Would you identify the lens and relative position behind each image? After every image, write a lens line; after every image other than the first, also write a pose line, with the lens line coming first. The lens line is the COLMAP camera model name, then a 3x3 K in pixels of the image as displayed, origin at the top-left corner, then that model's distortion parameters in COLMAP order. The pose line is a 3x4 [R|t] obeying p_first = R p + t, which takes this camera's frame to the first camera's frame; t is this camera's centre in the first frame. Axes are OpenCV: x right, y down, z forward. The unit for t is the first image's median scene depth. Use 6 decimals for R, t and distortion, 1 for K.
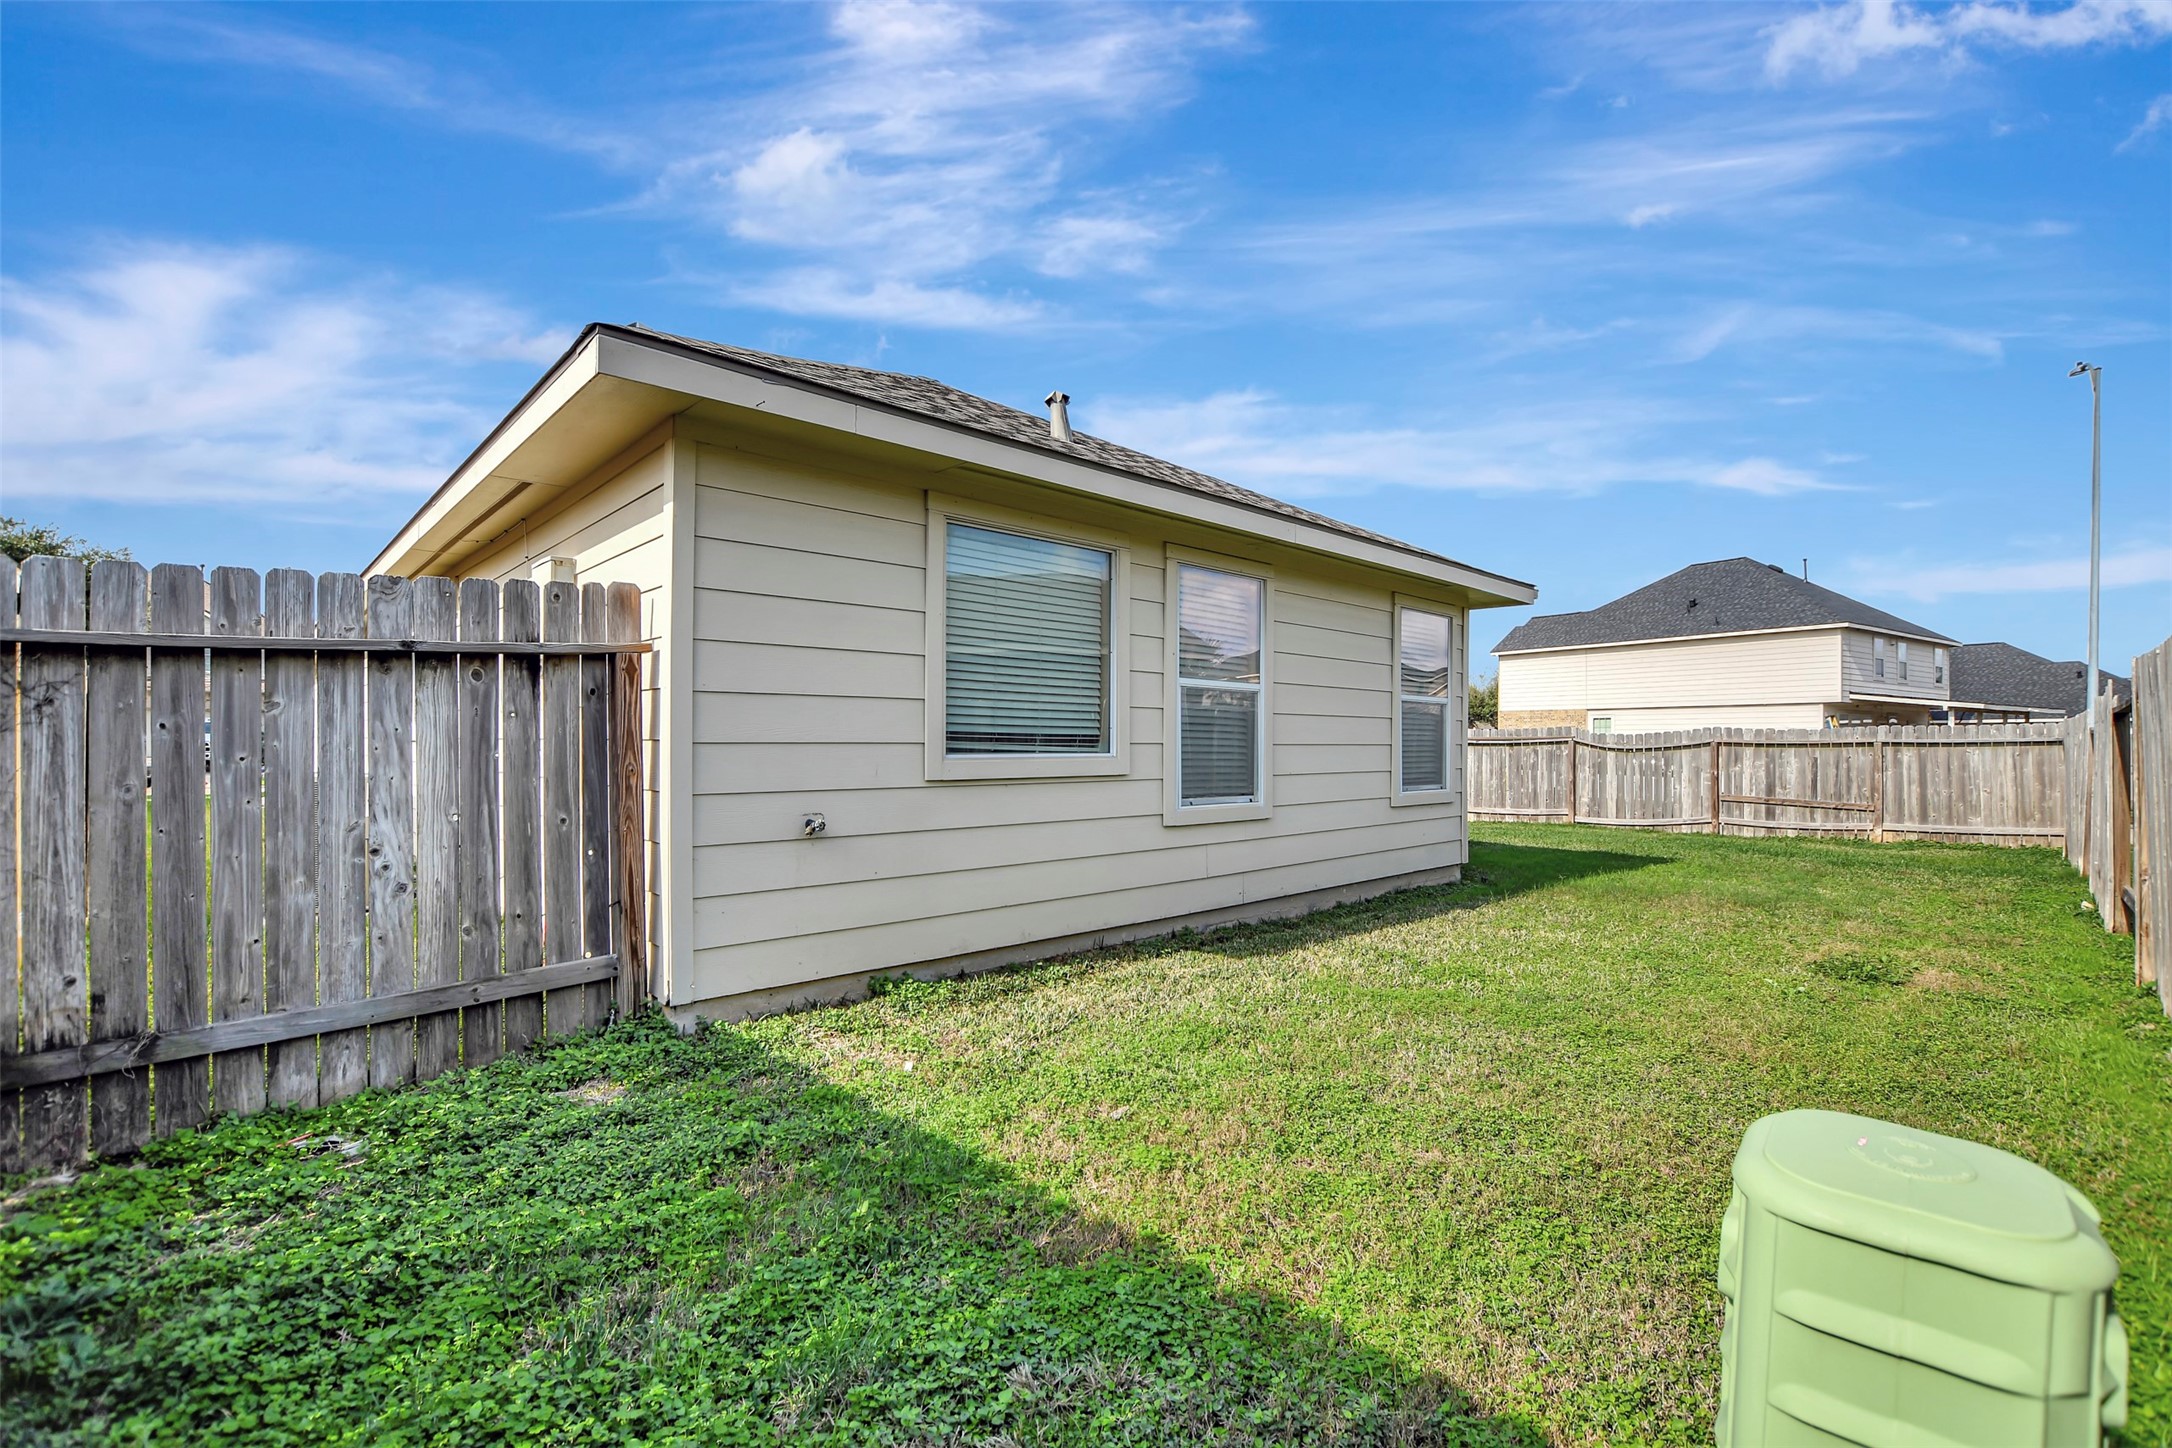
lens RADIAL K [[984.7, 0, 1087.5], [0, 984.7, 746.6], [0, 0, 1]] dist [-0.011884, 0.000324]
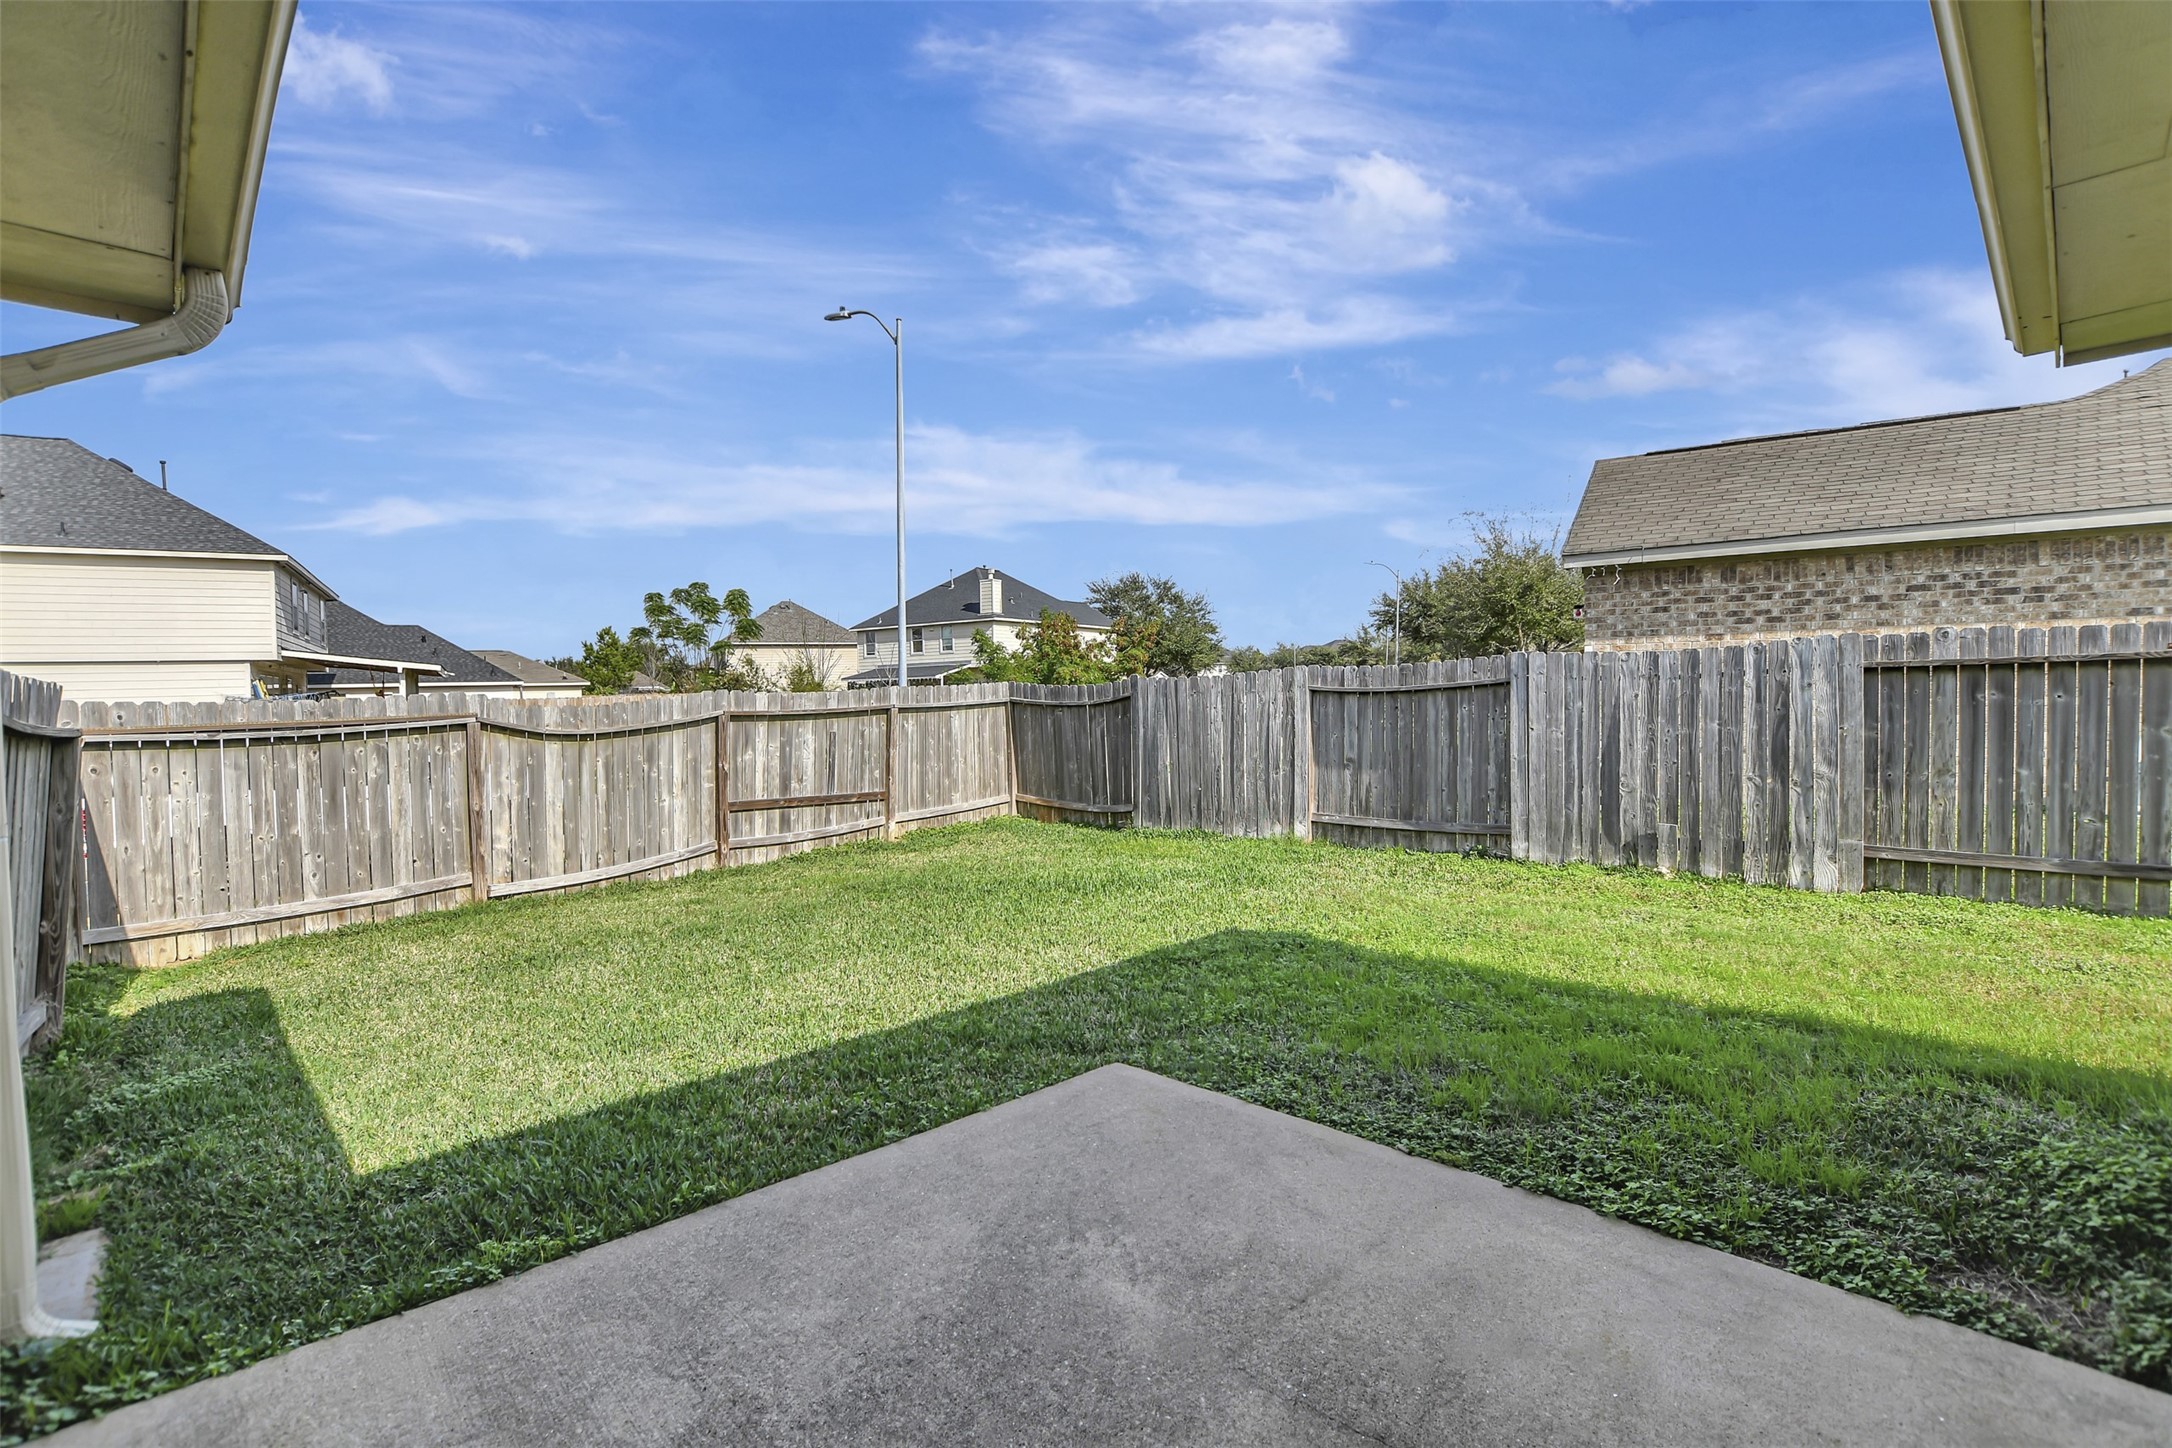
lens RADIAL K [[971.4, 0, 1086.0], [0, 971.4, 724.0], [0, 0, 1]] dist [-0.041938, 0.000010]
pose [[-0.020447, -0.036743, 0.999116, 0.054084], [0.026283, 0.998959, 0.037275, -0.014614], [-0.999445, 0.027022, -0.019460, 0.785276]]
